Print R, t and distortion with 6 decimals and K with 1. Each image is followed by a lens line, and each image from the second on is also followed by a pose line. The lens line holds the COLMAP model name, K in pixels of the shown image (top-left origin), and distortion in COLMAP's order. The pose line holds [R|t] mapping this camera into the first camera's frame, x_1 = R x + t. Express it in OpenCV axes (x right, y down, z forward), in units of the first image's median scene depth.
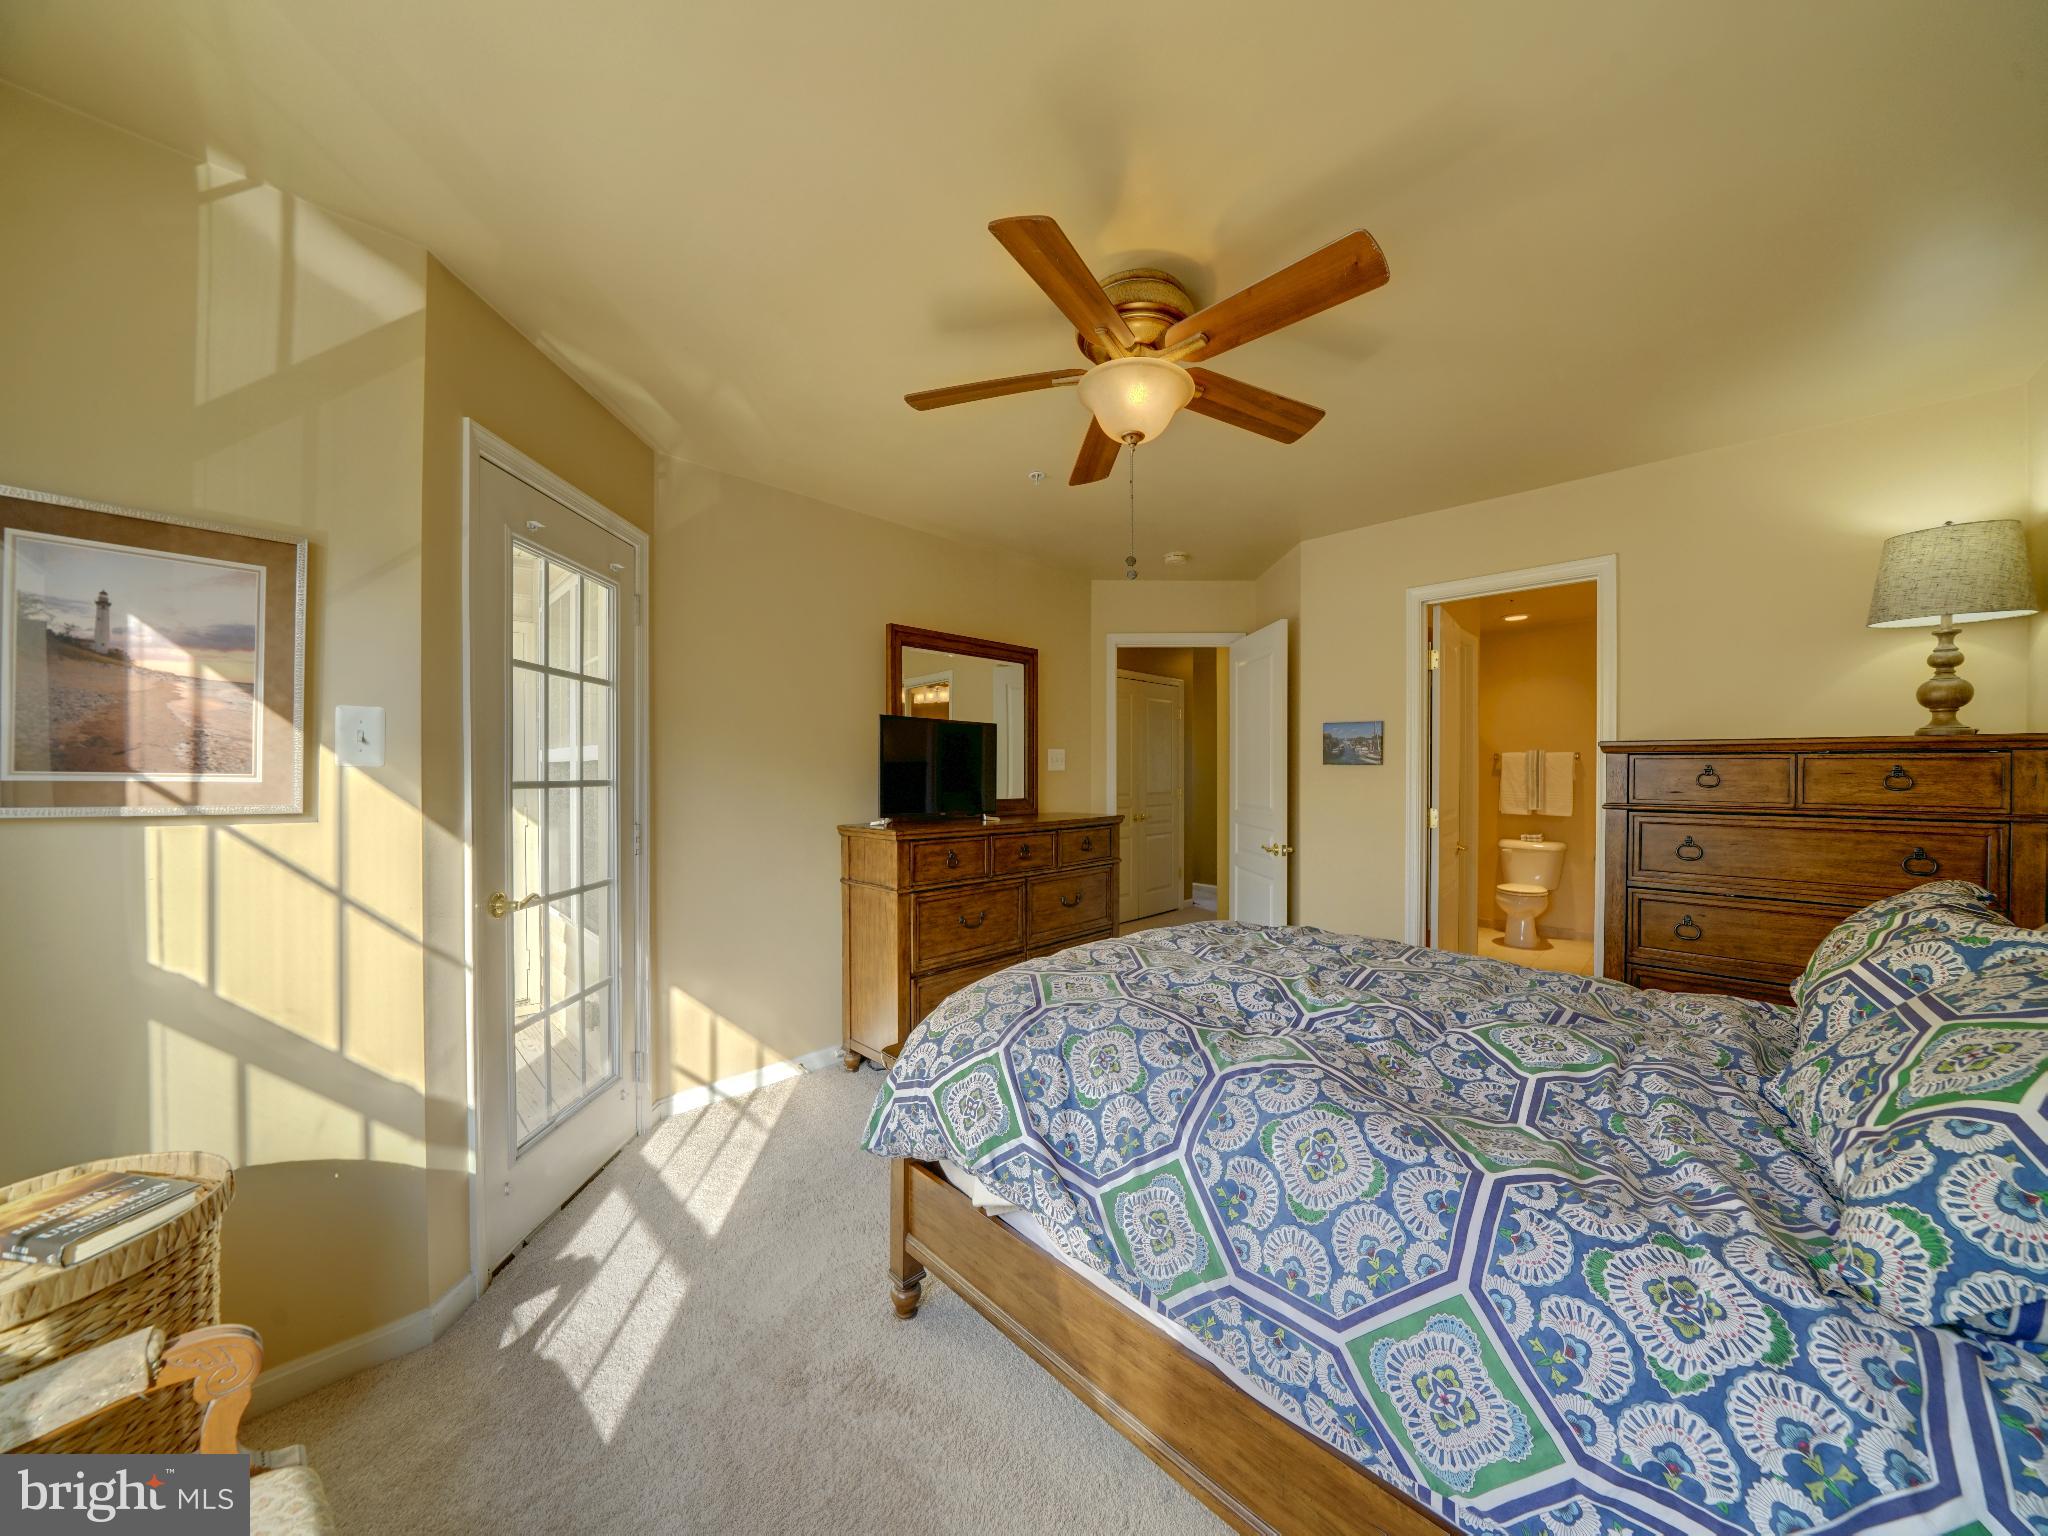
lens RADIAL K [[716.6, 0, 1018.1], [0, 716.6, 758.9], [0, 0, 1]] dist [-0.020560, 0.002105]
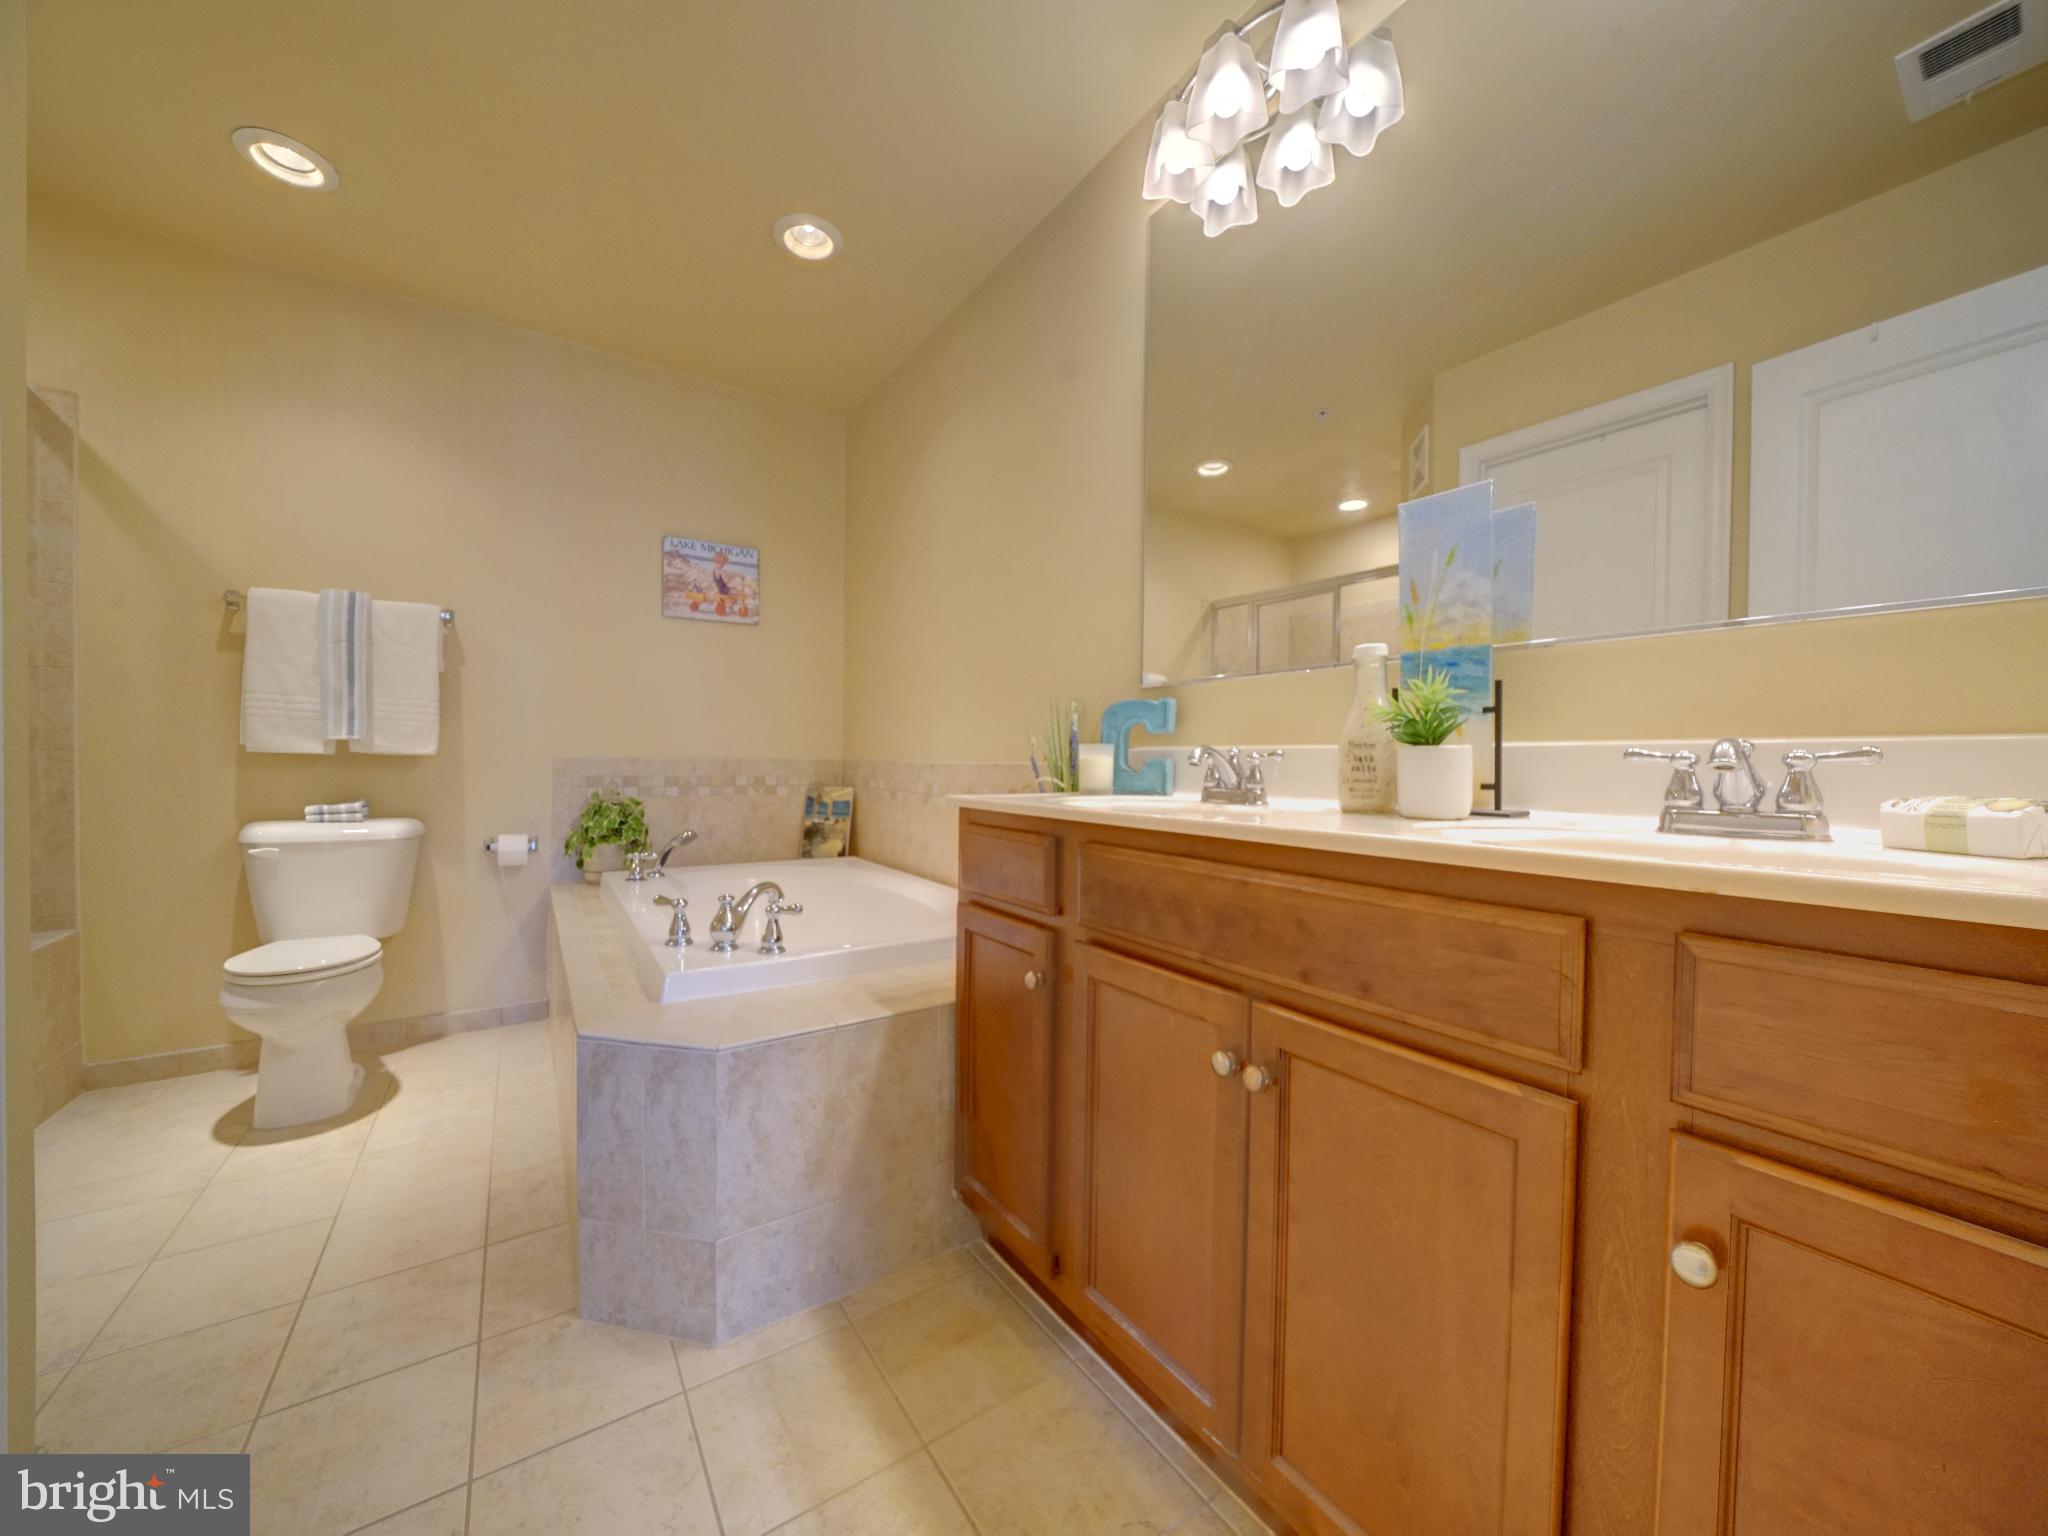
lens RADIAL K [[789.3, 0, 1026.4], [0, 789.3, 764.3], [0, 0, 1]] dist [-0.018289, 0.000436]
pose [[0.219784, -0.006704, 0.975526, 0.390538], [0.003364, 0.999976, 0.006114, 0.083852], [-0.975543, 0.001938, 0.219801, 0.536094]]
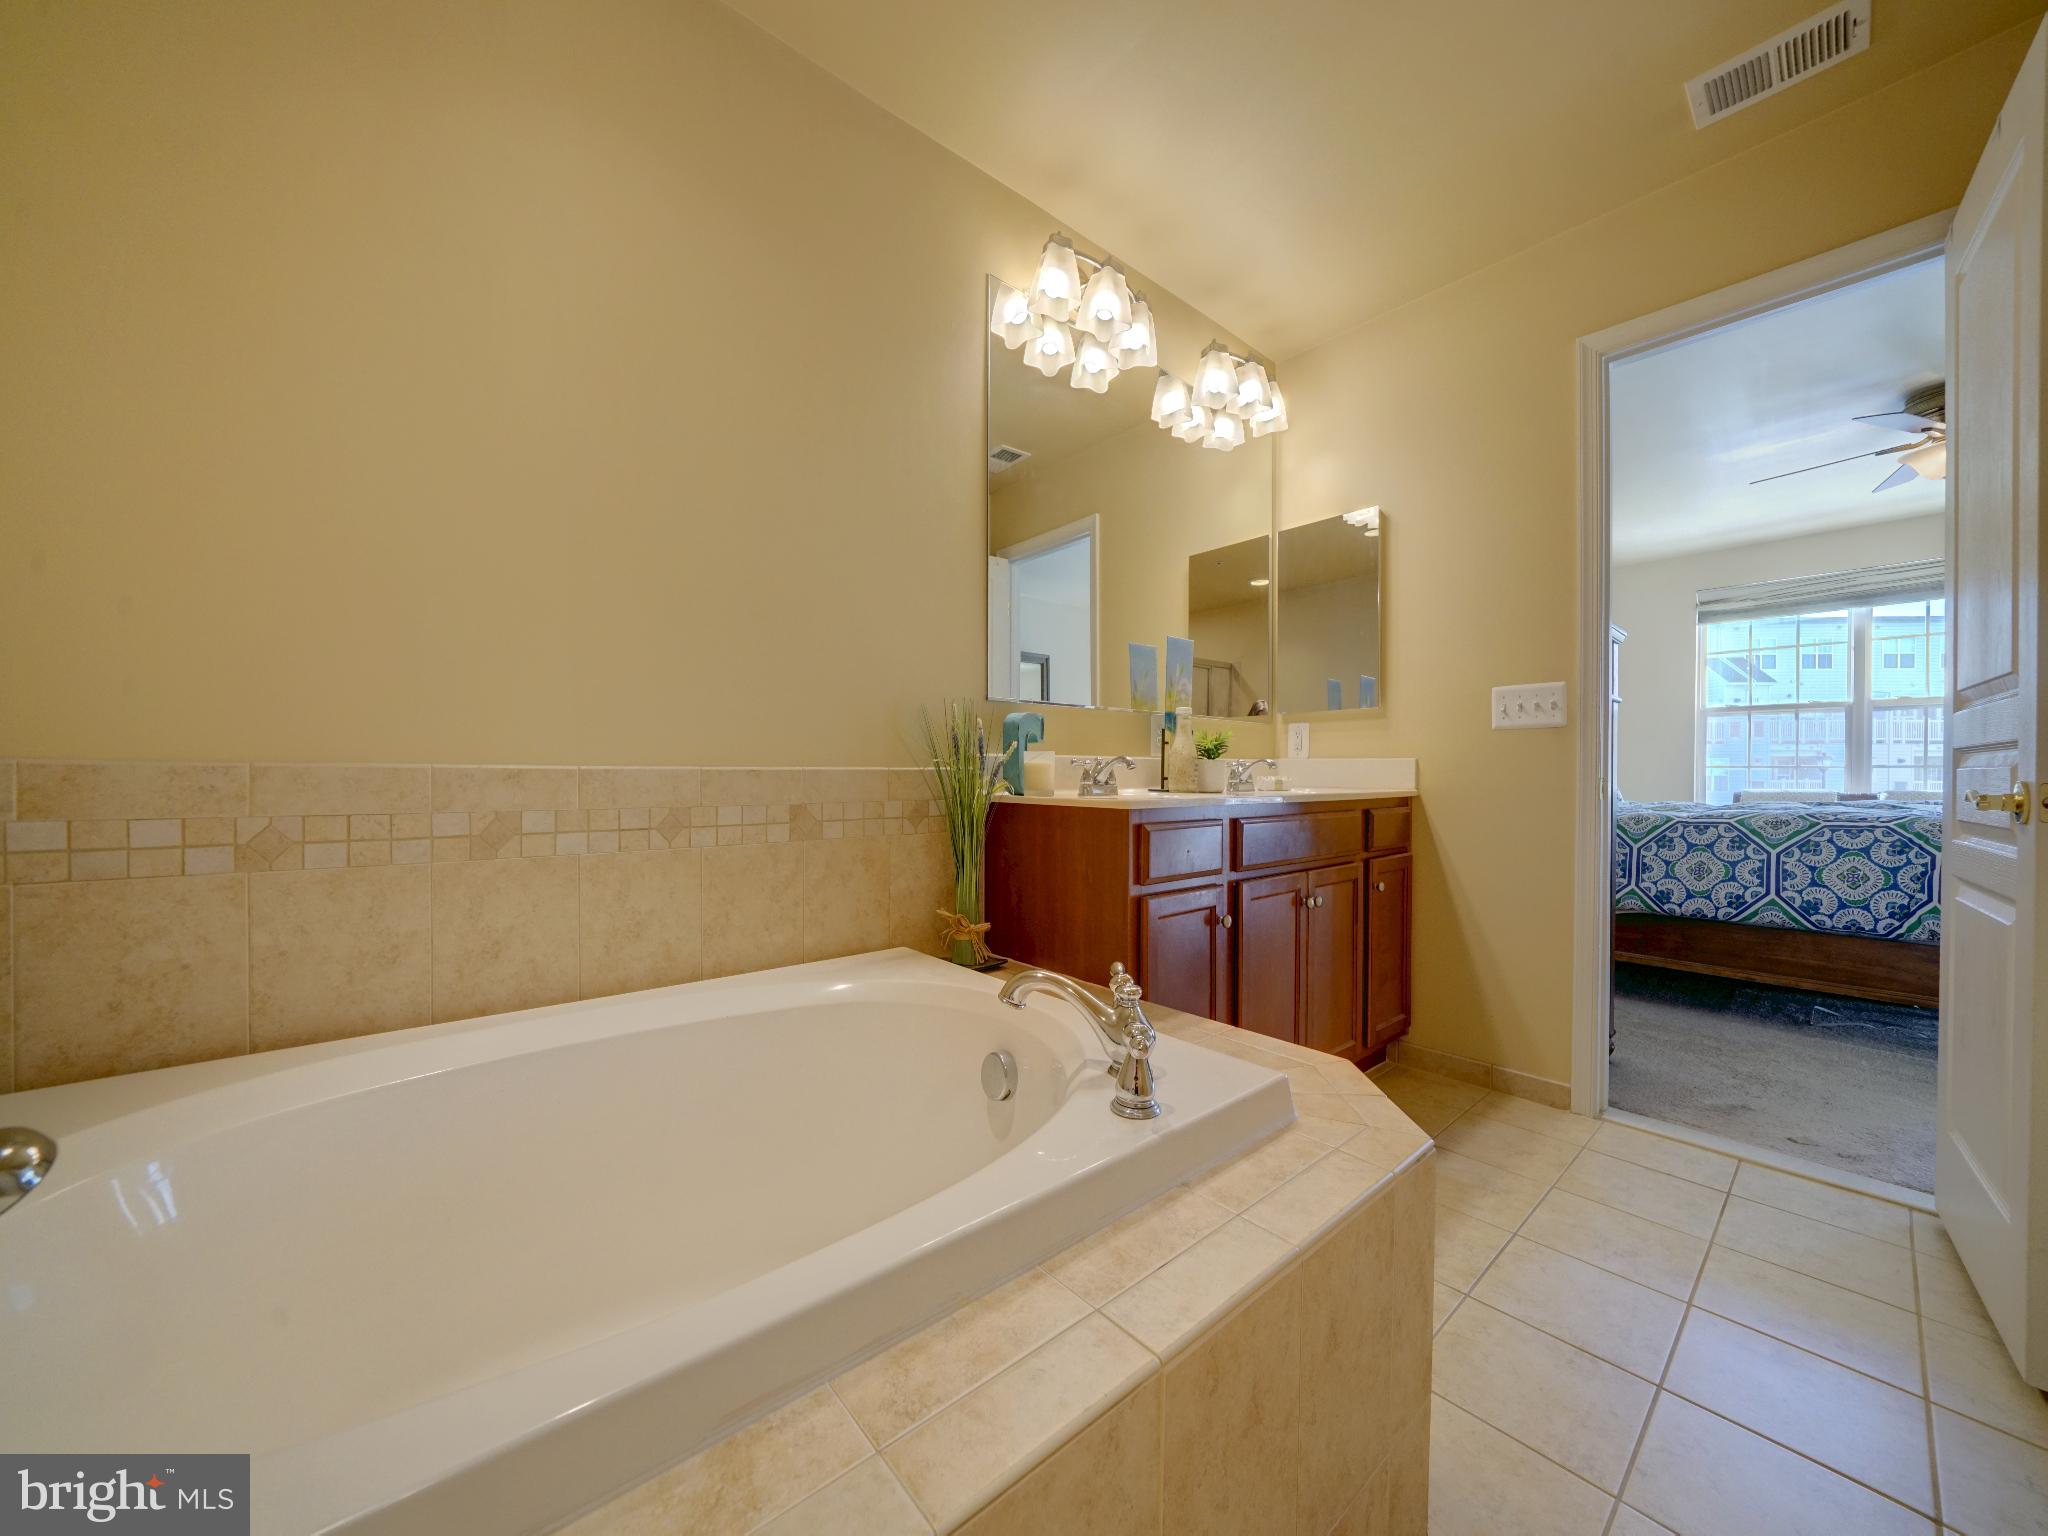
lens RADIAL K [[787.3, 0, 983.3], [0, 787.3, 780.3], [0, 0, 1]] dist [-0.005914, 0.001918]
pose [[-0.997163, -0.005488, 0.075074, 0.827935], [-0.003804, 0.999738, 0.022552, 0.082642], [-0.075178, 0.022202, -0.996923, 1.087925]]
